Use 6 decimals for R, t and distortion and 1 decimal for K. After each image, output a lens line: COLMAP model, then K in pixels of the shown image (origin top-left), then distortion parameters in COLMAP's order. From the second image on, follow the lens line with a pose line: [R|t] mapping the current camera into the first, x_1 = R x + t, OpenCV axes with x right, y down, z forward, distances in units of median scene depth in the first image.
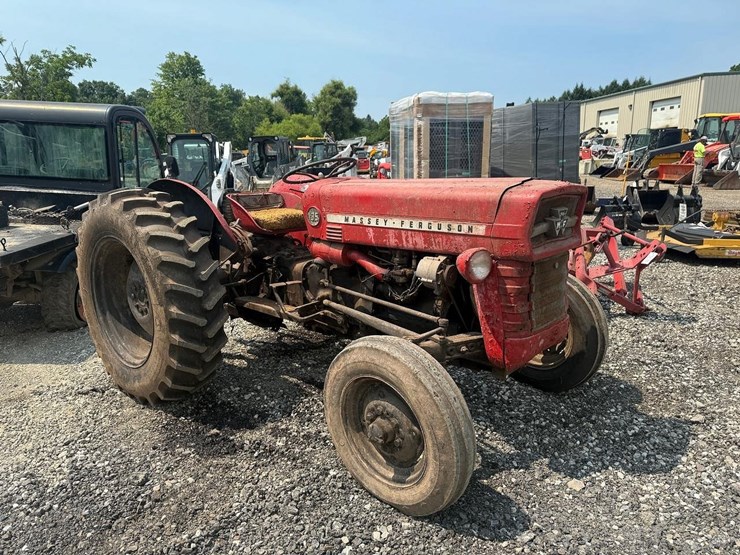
lens RADIAL K [[527.0, 0, 365.8], [0, 527.0, 273.4], [0, 0, 1]] dist [0.036660, -0.051539]
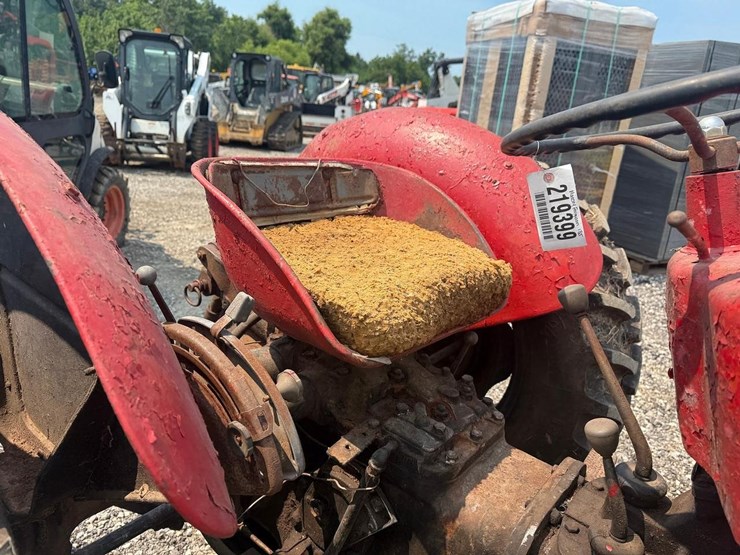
lens RADIAL K [[527.0, 0, 365.0], [0, 527.0, 256.3], [0, 0, 1]] dist [0.036660, -0.051539]
pose [[0.992549, 0.101640, 0.067193, -0.242080], [-0.106204, 0.992000, 0.068236, -0.161956], [-0.059720, -0.074864, 0.995404, 0.914781]]
